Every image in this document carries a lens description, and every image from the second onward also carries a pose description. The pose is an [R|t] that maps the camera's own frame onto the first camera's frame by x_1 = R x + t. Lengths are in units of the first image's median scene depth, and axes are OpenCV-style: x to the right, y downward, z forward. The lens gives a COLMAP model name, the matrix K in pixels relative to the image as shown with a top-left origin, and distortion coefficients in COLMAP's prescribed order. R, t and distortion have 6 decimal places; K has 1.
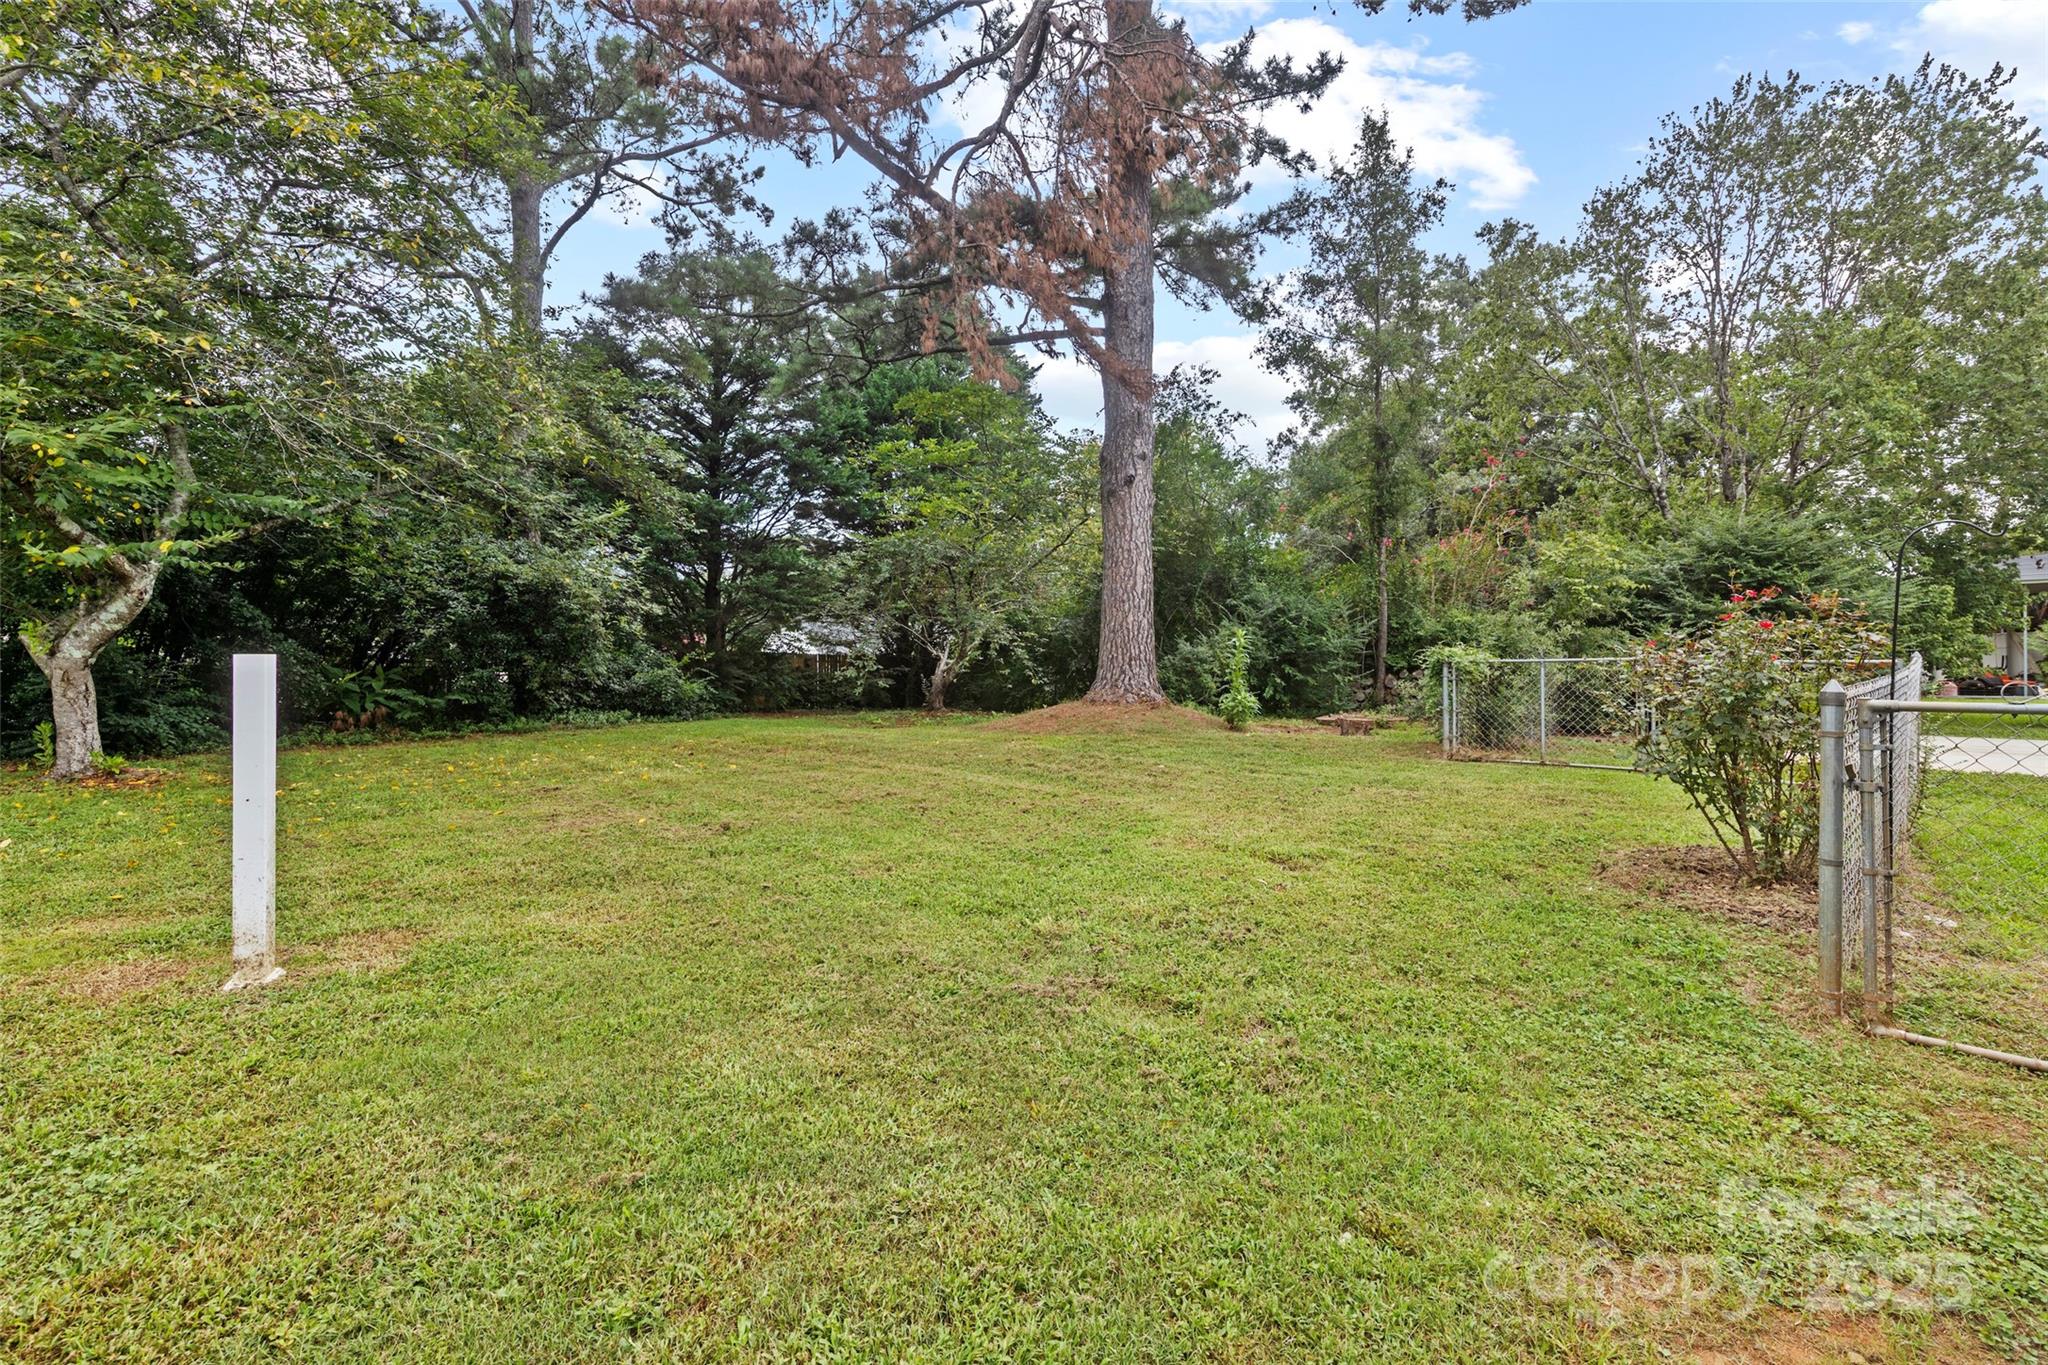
lens RADIAL K [[856.3, 0, 1027.9], [0, 856.3, 671.5], [0, 0, 1]] dist [0.001105, -0.001009]
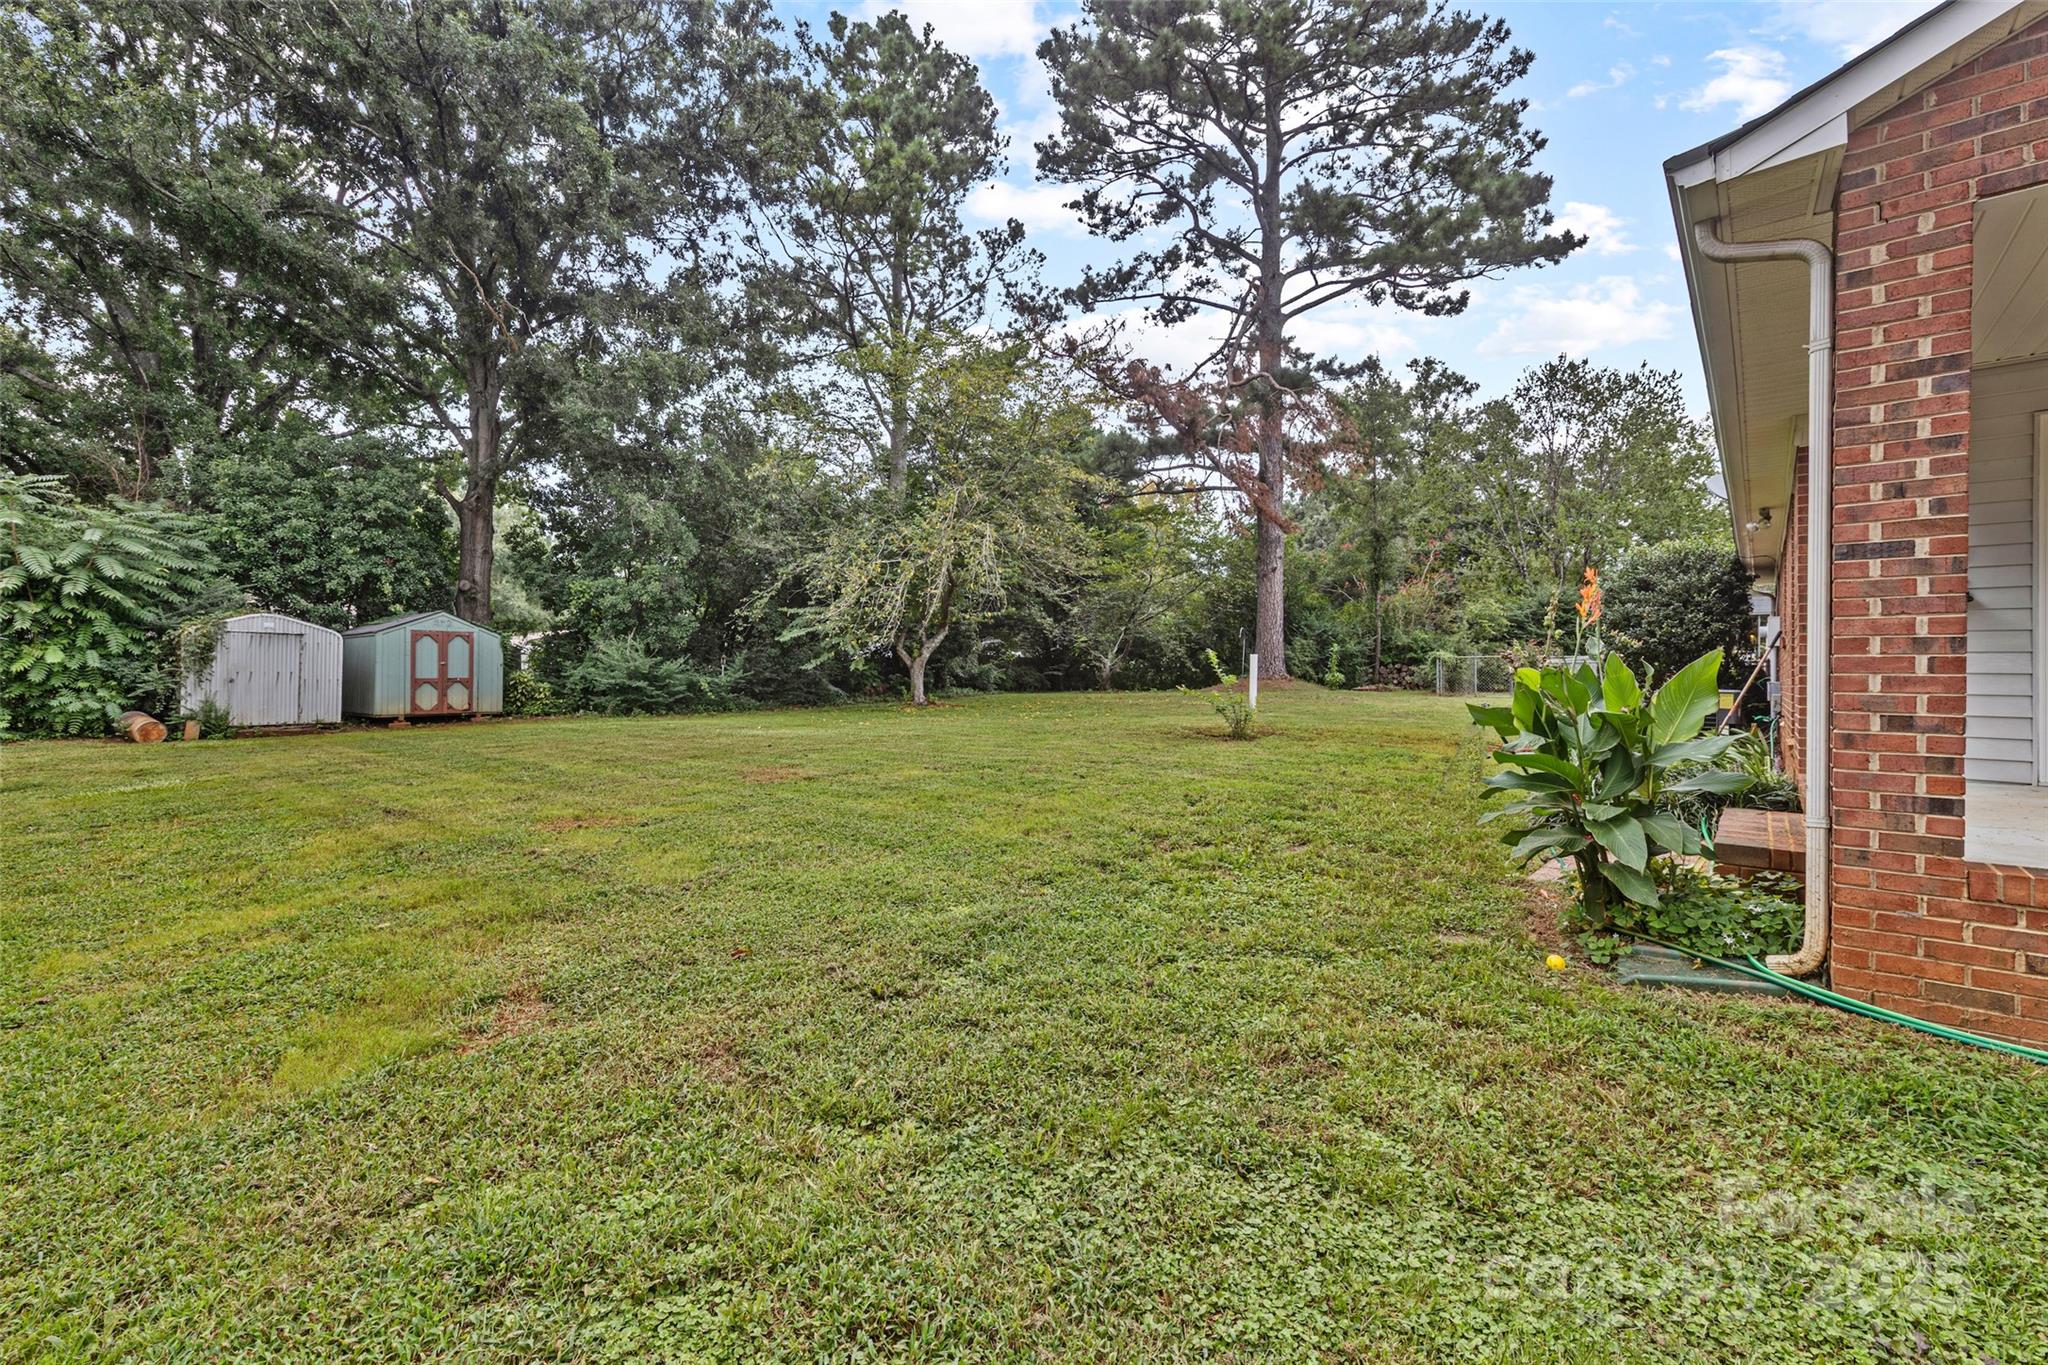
lens RADIAL K [[856.3, 0, 1014.9], [0, 856.3, 676.0], [0, 0, 1]] dist [0.001105, -0.001009]
pose [[0.996215, -0.005599, 0.086743, -0.626764], [0.005441, 0.999983, 0.002059, 0.020558], [-0.086753, -0.001579, 0.996229, -0.906532]]
